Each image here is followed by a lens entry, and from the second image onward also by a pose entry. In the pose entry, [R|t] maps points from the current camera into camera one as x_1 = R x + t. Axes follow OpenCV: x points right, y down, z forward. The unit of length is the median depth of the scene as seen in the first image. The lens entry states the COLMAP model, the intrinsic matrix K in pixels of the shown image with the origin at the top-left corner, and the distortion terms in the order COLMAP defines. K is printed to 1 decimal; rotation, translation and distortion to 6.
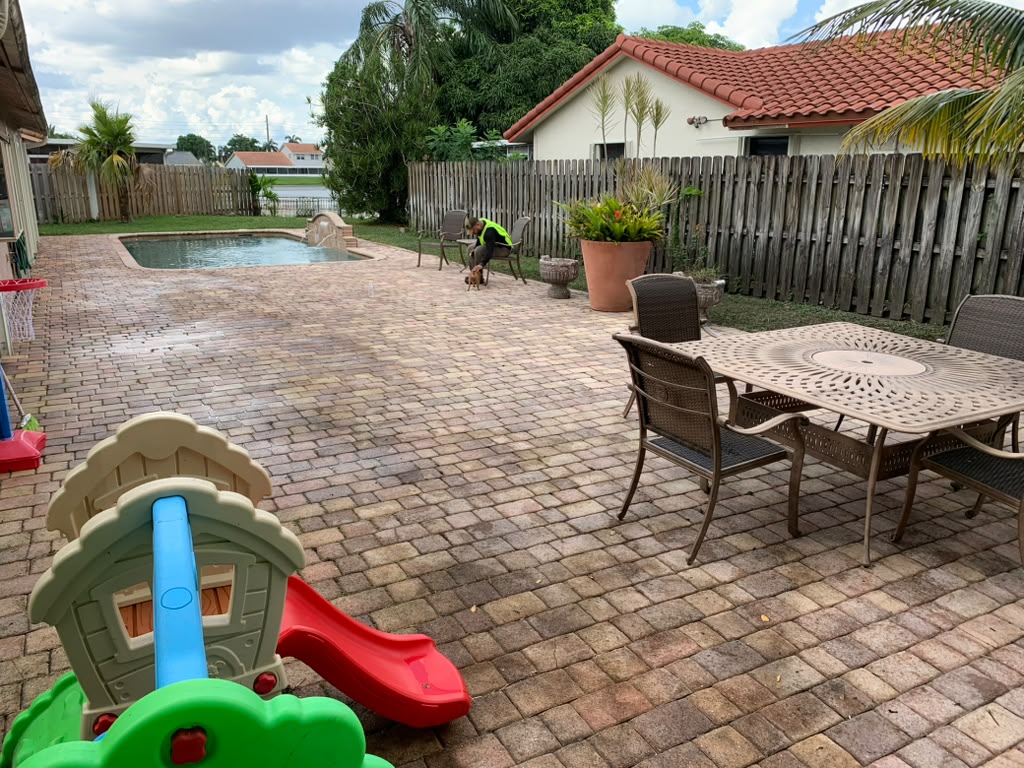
lens RADIAL K [[791.4, 0, 510.5], [0, 791.4, 376.2], [0, 0, 1]] dist [0.021118, -0.010458]
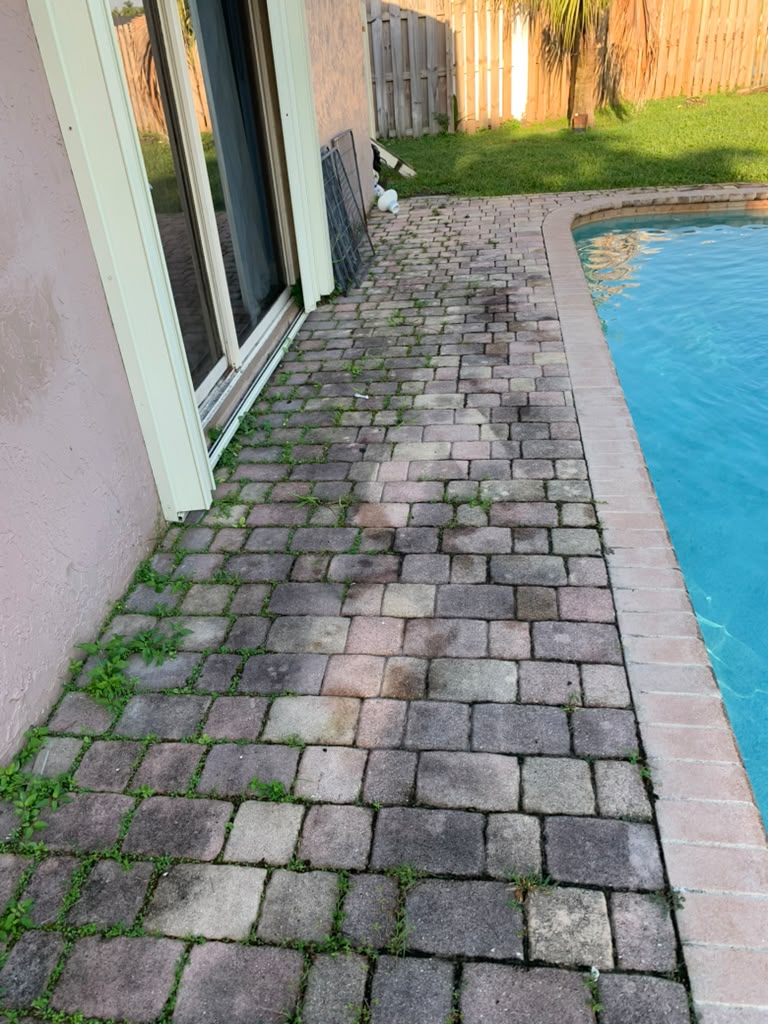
lens RADIAL K [[791.4, 0, 381.2], [0, 791.4, 513.8], [0, 0, 1]] dist [0.021118, -0.010458]
pose [[0.810546, 0.255008, -0.527244, -0.285634], [-0.072918, 0.937168, 0.341173, -0.135232], [0.581118, -0.238091, 0.778213, 0.541597]]
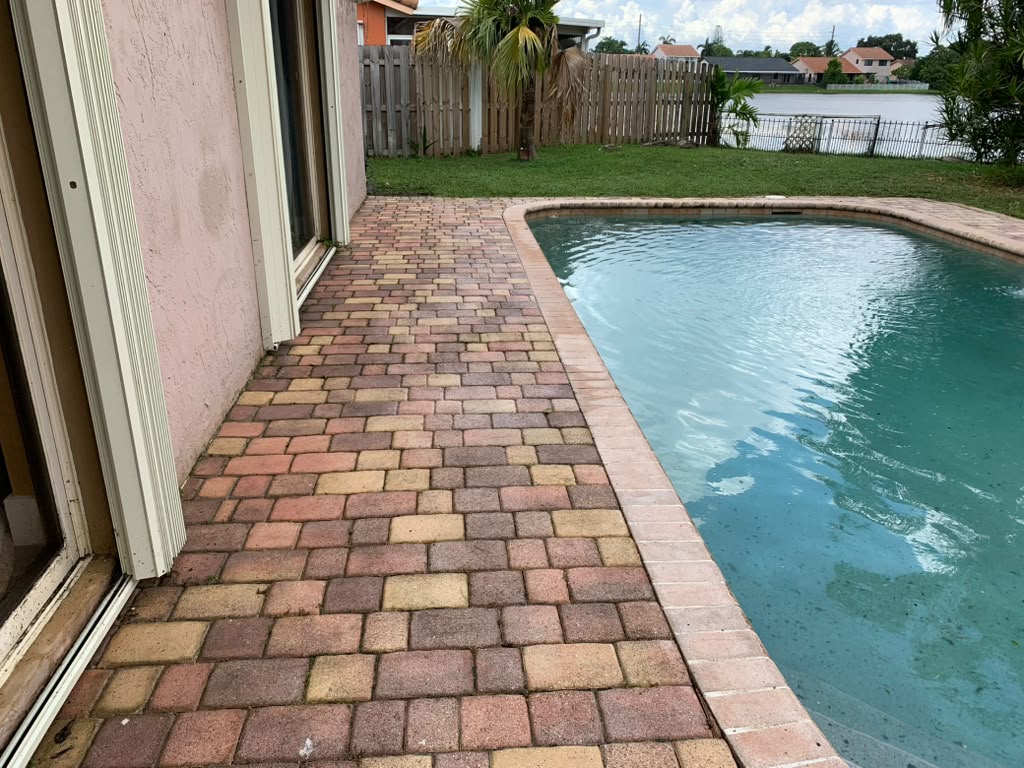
lens RADIAL K [[791.4, 0, 517.0], [0, 791.4, 385.7], [0, 0, 1]] dist [0.021118, -0.010458]
pose [[0.916002, 0.157429, -0.368994, -0.262109], [-0.113551, 0.983916, 0.137898, -0.114348], [0.384769, -0.084415, 0.919145, 0.482200]]
